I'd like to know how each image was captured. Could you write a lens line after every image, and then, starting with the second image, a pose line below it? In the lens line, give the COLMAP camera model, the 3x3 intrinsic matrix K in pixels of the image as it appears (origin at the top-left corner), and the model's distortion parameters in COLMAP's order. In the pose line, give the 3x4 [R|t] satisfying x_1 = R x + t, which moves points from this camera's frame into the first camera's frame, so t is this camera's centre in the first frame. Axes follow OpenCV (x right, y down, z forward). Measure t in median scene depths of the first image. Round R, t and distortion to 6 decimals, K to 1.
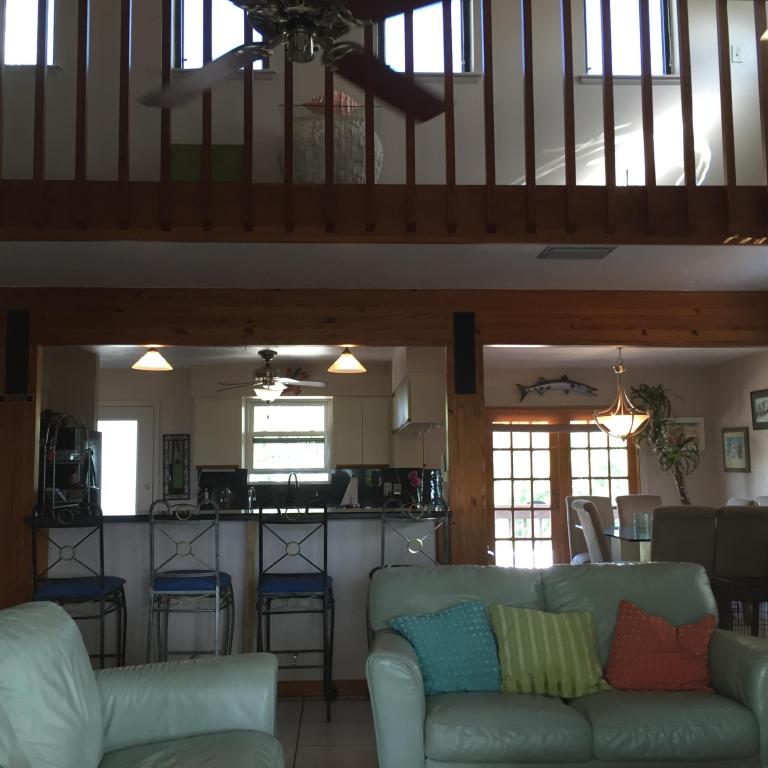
lens RADIAL K [[878.5, 0, 382.9], [0, 878.5, 374.9], [0, 0, 1]] dist [0.094729, -0.110287]
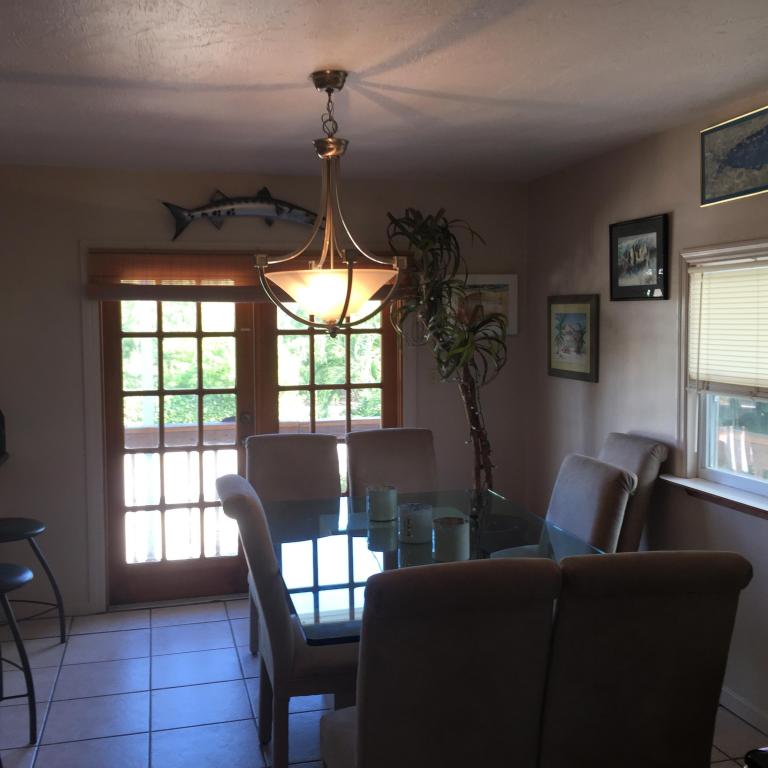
lens RADIAL K [[878.5, 0, 382.9], [0, 878.5, 374.9], [0, 0, 1]] dist [0.094729, -0.110287]
pose [[0.978278, -0.012748, 0.206907, 0.170370], [-0.021855, 0.986203, 0.164093, 0.021772], [-0.206144, -0.165050, 0.964501, 0.492725]]
